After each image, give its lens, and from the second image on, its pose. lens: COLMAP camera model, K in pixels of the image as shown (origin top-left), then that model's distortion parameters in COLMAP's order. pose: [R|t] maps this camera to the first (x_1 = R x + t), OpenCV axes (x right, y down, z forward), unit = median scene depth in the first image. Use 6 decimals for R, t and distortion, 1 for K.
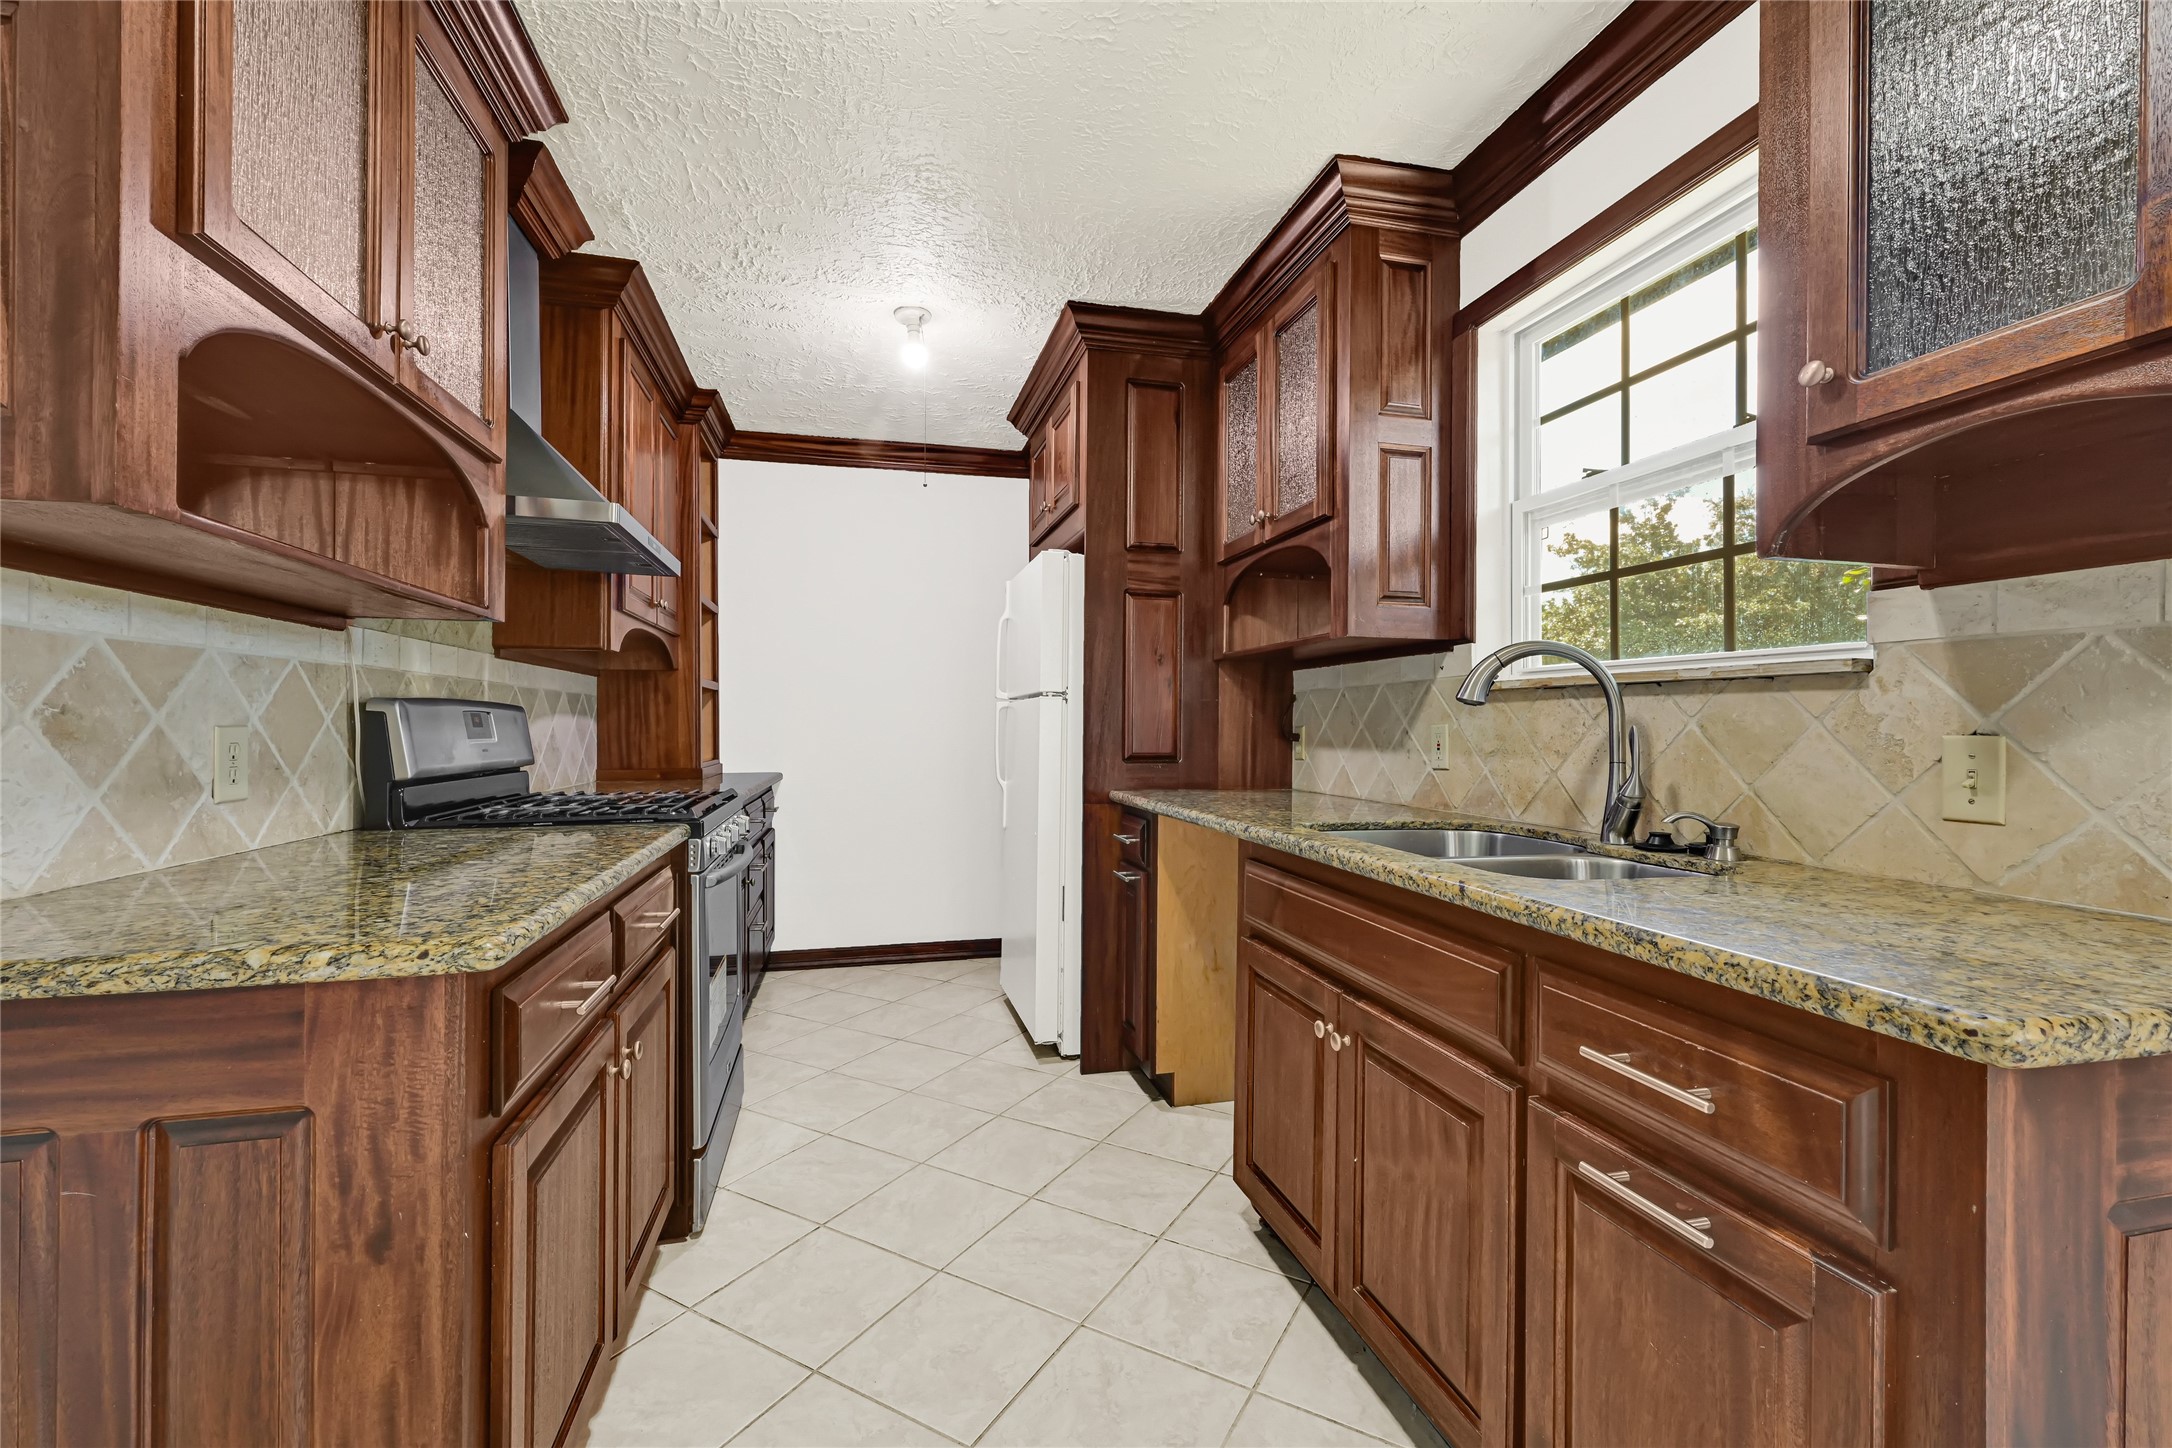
lens RADIAL K [[954.2, 0, 1099.3], [0, 954.2, 725.1], [0, 0, 1]] dist [0.003913, -0.000584]
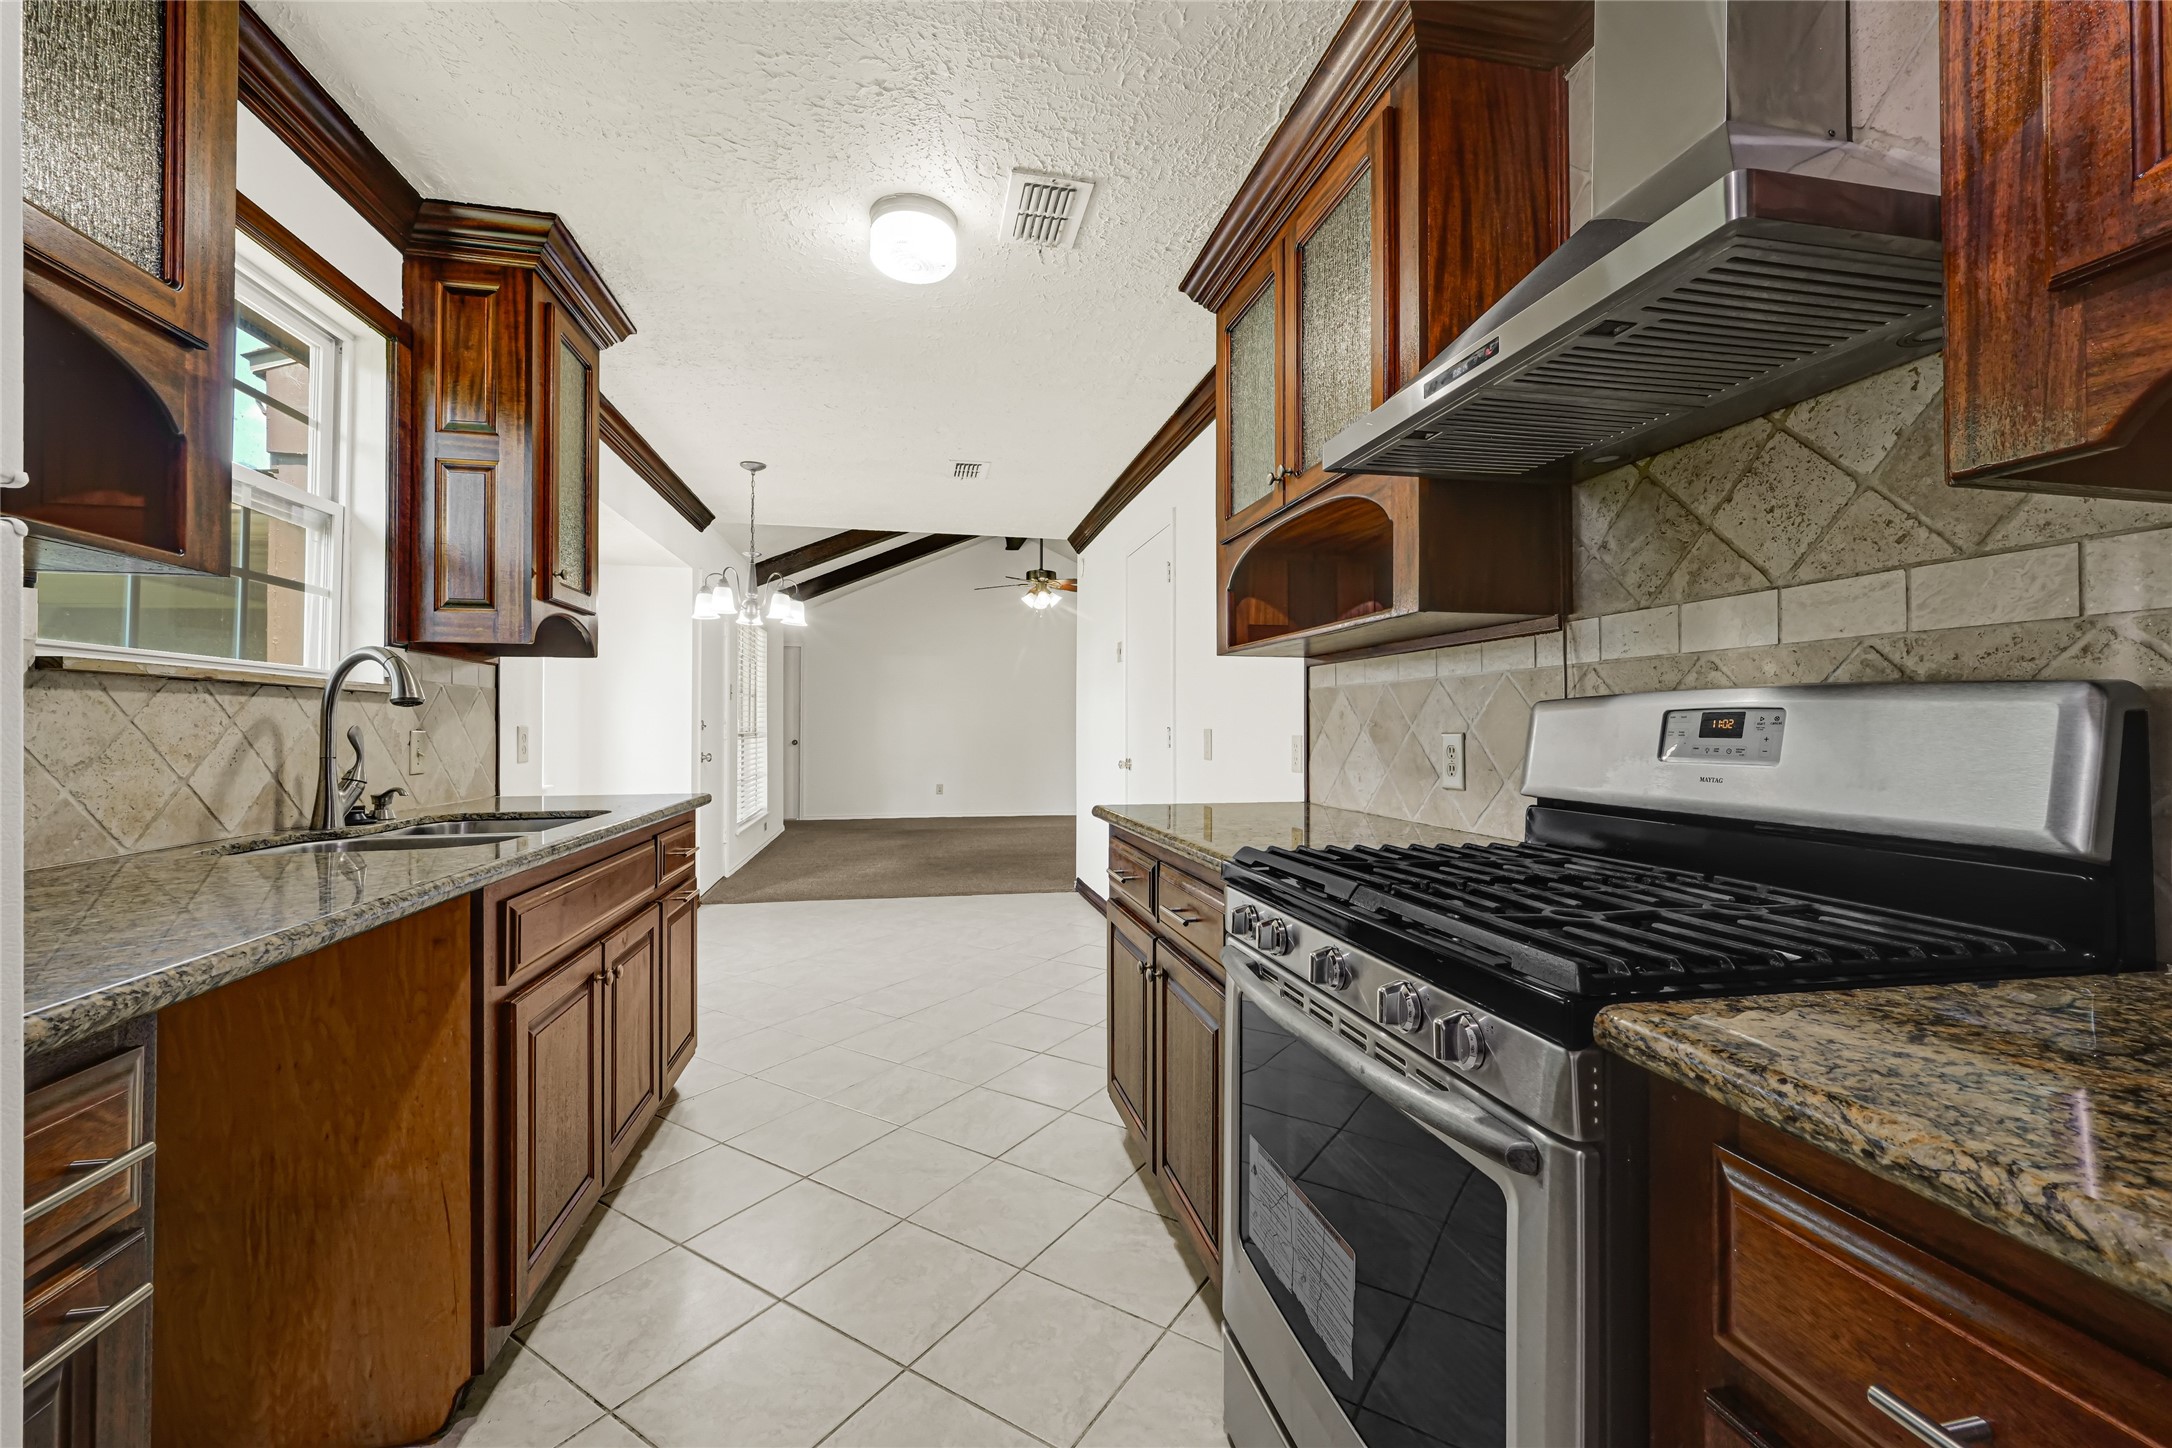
lens RADIAL K [[954.2, 0, 1087.2], [0, 954.2, 718.2], [0, 0, 1]] dist [0.003913, -0.000584]
pose [[-0.997520, -0.006244, 0.070110, -0.374033], [-0.007022, 0.999916, -0.010857, -0.001269], [-0.070036, -0.011322, -0.997480, 1.790321]]
